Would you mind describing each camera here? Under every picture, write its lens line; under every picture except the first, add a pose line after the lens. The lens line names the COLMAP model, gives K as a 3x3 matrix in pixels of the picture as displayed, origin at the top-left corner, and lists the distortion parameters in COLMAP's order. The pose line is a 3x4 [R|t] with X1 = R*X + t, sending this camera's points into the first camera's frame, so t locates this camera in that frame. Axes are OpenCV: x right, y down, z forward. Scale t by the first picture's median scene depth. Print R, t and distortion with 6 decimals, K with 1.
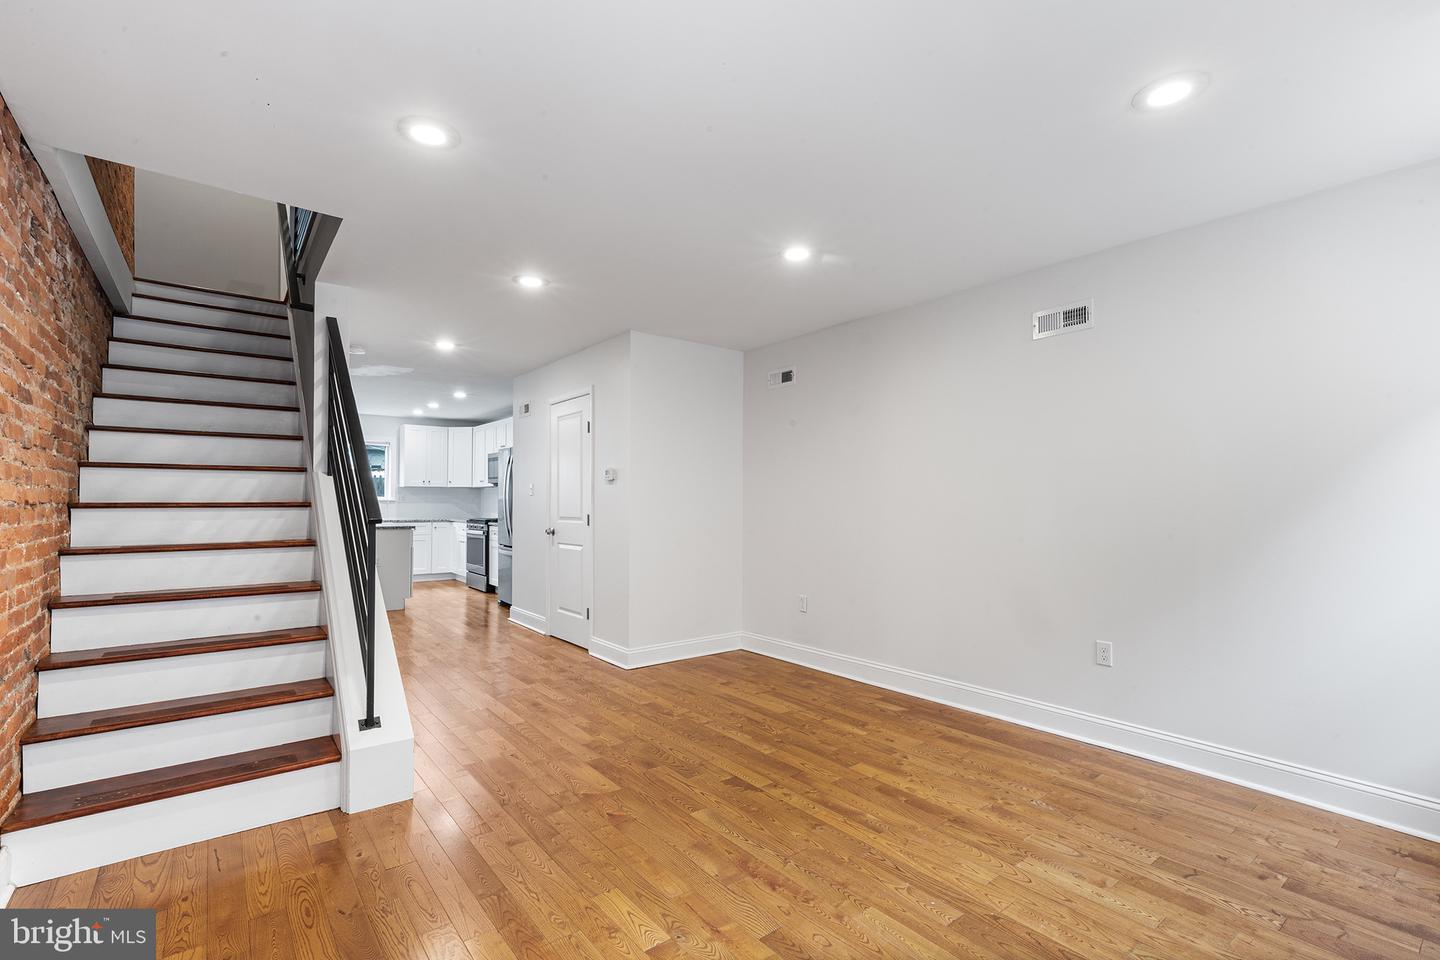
lens RADIAL K [[649.7, 0, 725.6], [0, 649.7, 503.4], [0, 0, 1]] dist [0.004134, 0.000029]
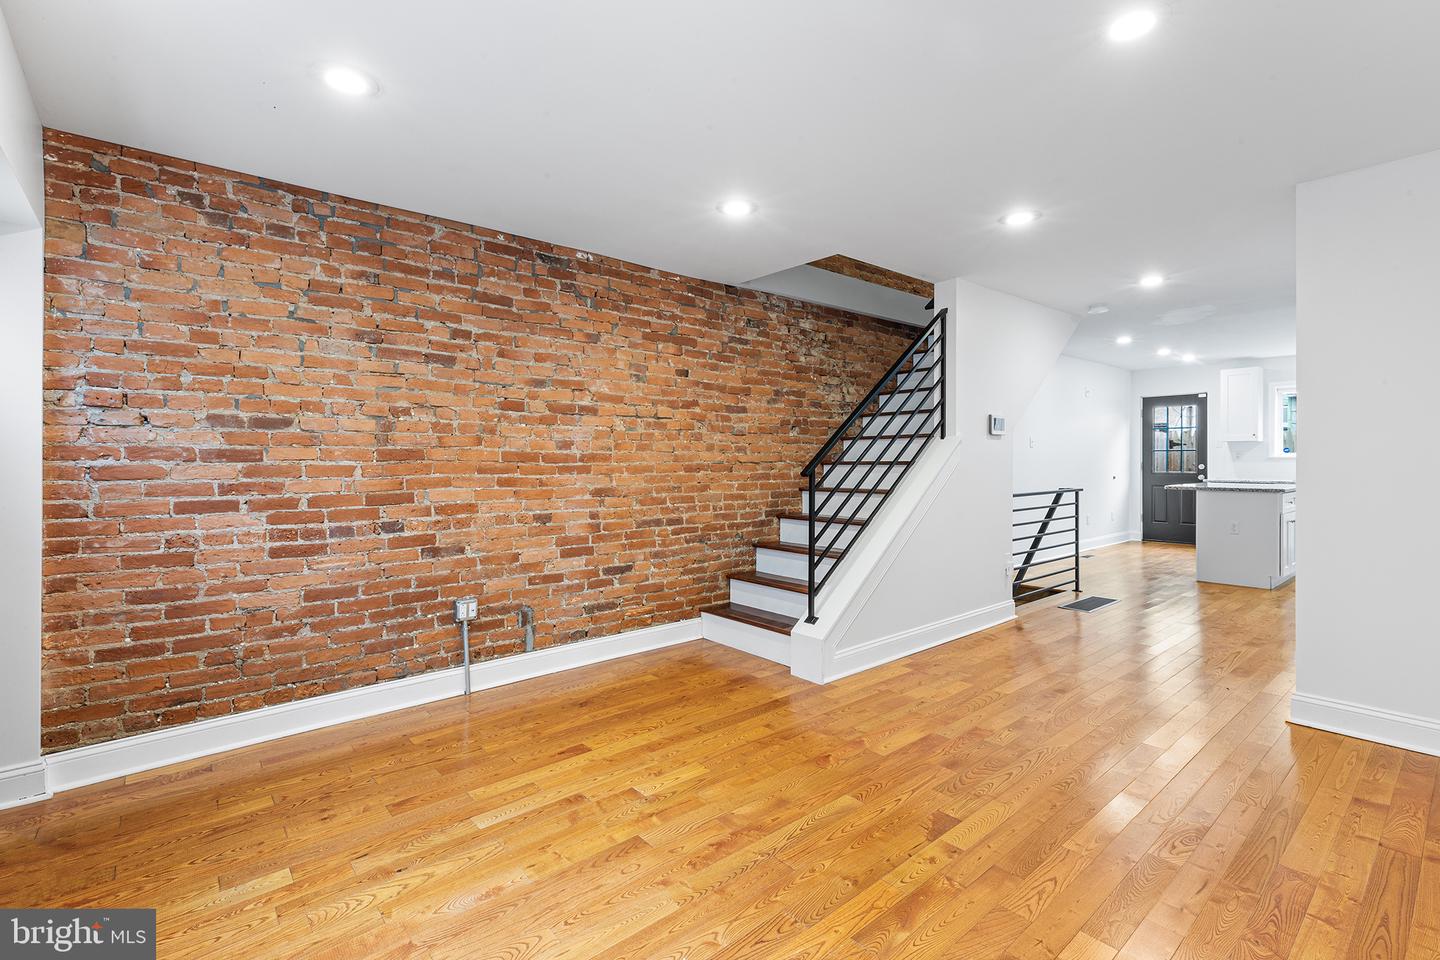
lens RADIAL K [[649.7, 0, 727.2], [0, 649.7, 468.0], [0, 0, 1]] dist [0.004134, 0.000029]
pose [[0.039093, 0.008458, -0.999200, 0.641047], [0.001832, 0.999962, 0.008536, 0.000751], [0.999234, -0.002165, 0.039076, 0.588456]]
